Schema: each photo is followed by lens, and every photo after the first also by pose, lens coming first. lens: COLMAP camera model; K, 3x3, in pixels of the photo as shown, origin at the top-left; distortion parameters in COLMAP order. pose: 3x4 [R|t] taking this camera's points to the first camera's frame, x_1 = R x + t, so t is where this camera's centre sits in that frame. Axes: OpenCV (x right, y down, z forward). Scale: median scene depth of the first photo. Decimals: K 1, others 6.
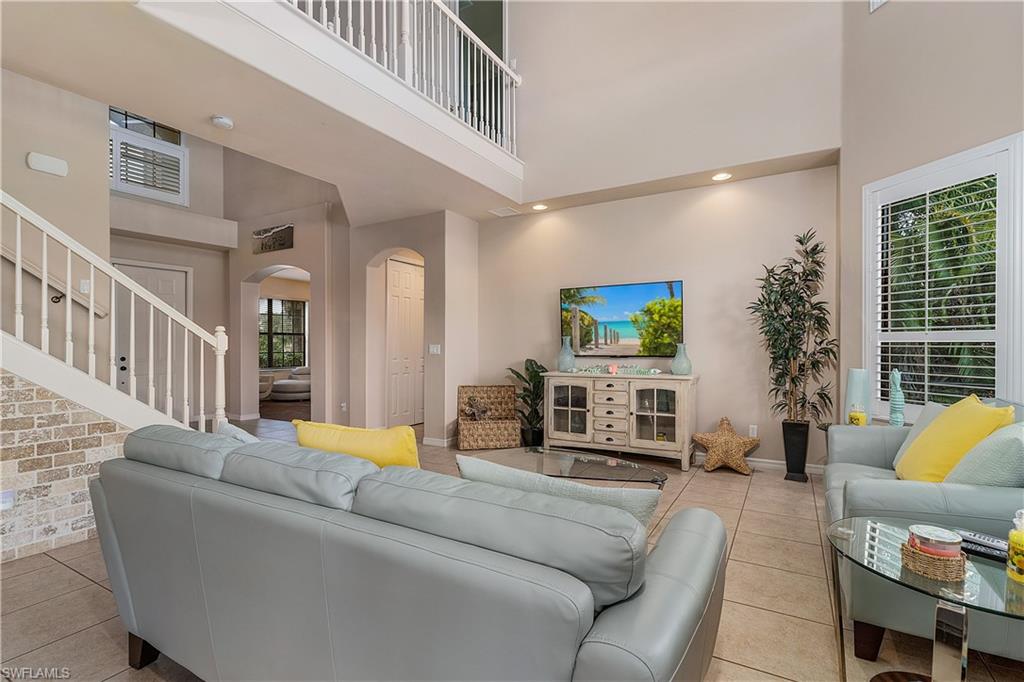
lens RADIAL K [[479.9, 0, 512.0], [0, 479.9, 341.0], [0, 0, 1]] dist [-0.002873, -0.000292]
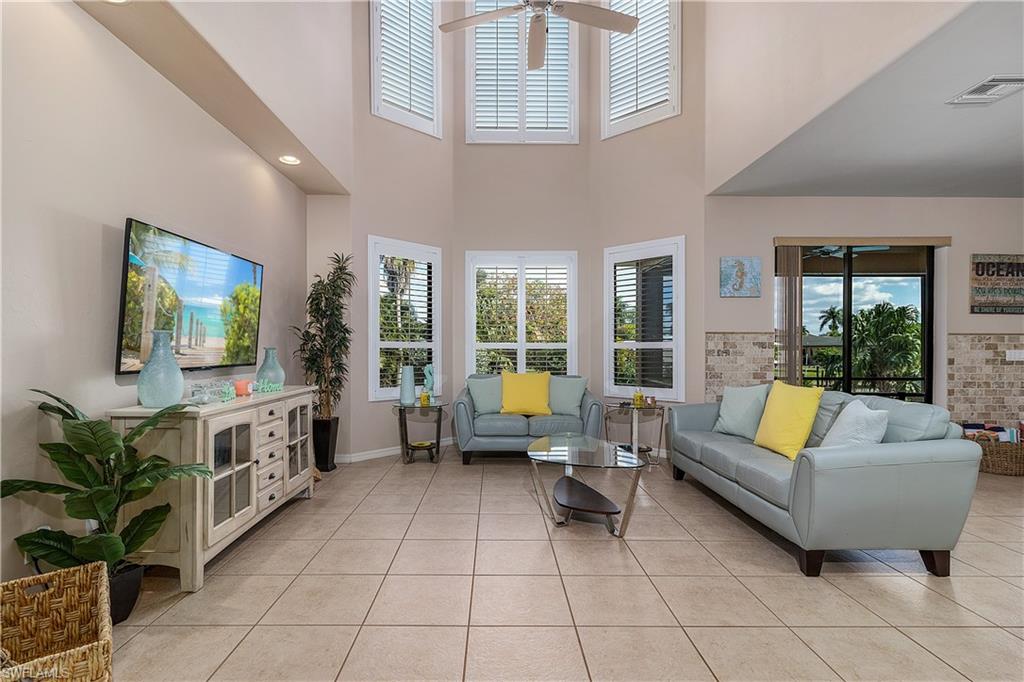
lens RADIAL K [[476.4, 0, 510.4], [0, 476.4, 339.6], [0, 0, 1]] dist [-0.002412, -0.000451]
pose [[-0.537869, 0.017893, 0.842839, -0.459671], [-0.012336, 0.999501, -0.029091, 0.009701], [-0.842938, -0.026044, -0.537379, 0.984500]]
